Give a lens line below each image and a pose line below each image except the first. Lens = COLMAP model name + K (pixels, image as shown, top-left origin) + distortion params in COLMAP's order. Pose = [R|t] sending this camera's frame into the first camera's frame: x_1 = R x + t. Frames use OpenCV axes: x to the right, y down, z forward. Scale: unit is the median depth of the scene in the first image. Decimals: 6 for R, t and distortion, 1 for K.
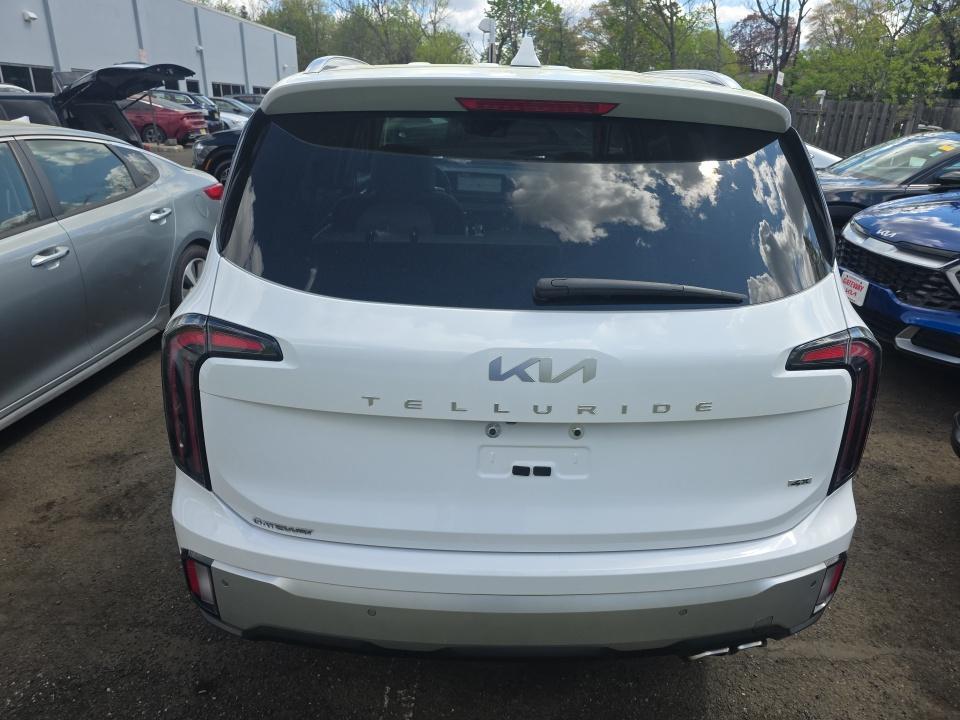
lens RADIAL K [[641.7, 0, 480.0], [0, 641.7, 360.0], [0, 0, 1]] dist [0.010281, -0.002138]
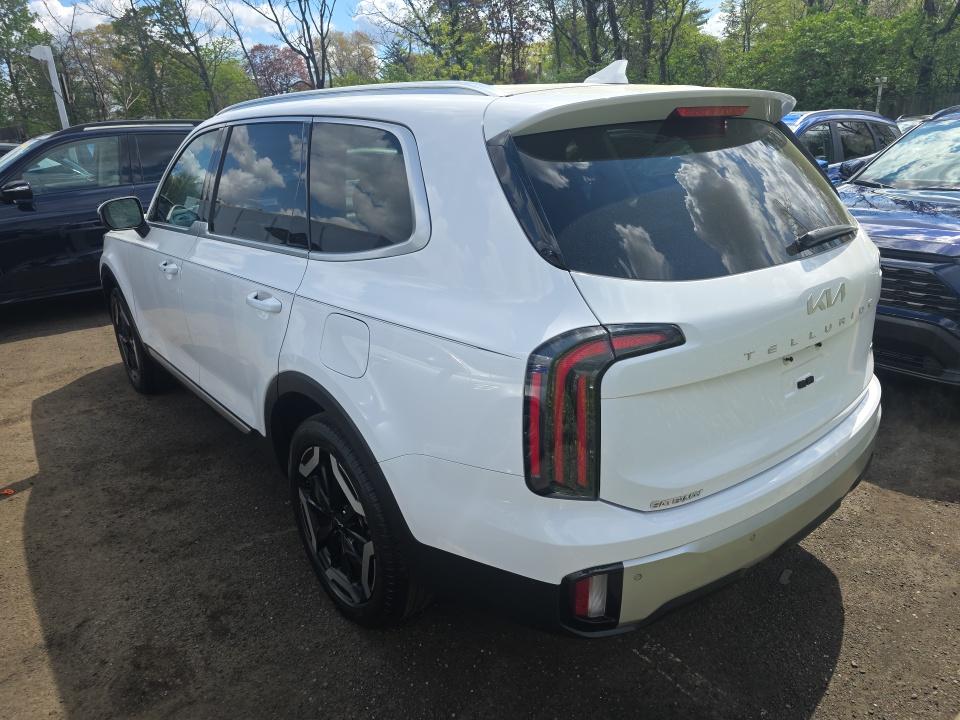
lens RADIAL K [[651.9, 0, 480.0], [0, 651.9, 360.0], [0, 0, 1]] dist [0.032260, 0.000385]
pose [[0.789995, -0.254861, 0.557633, -1.196186], [0.280522, 0.958977, 0.040878, -0.115216], [-0.545175, 0.124135, 0.829081, 0.234354]]
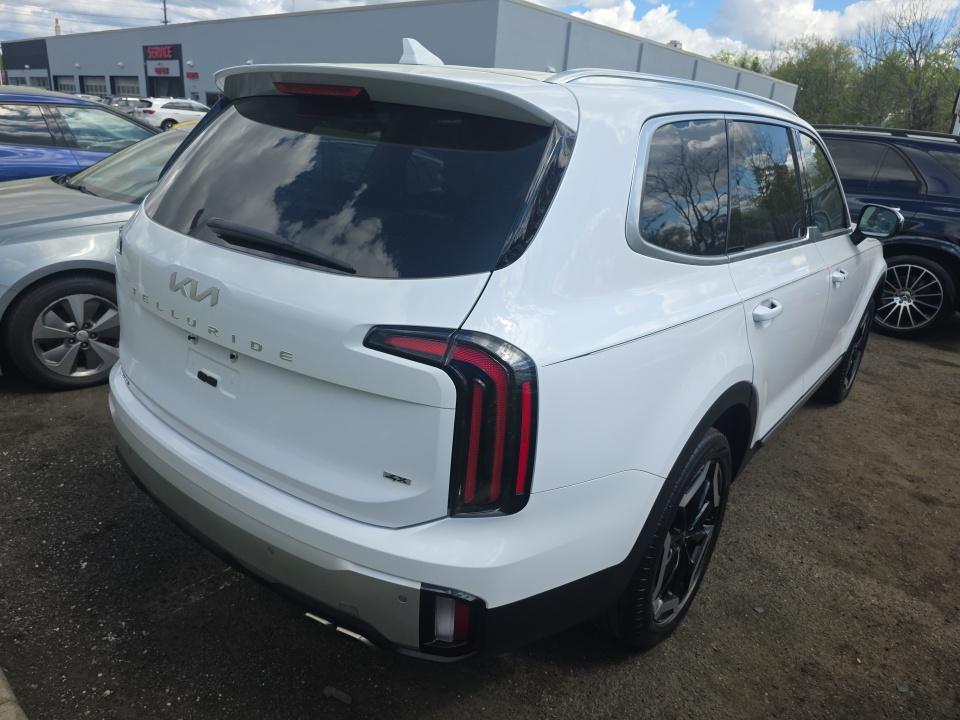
lens RADIAL K [[641.7, 0, 480.0], [0, 641.7, 360.0], [0, 0, 1]] dist [0.010281, -0.002138]
pose [[0.775031, 0.243714, -0.583035, 1.174969], [-0.280451, 0.959452, 0.028256, -0.039883], [0.566281, 0.141613, 0.811955, 0.299998]]
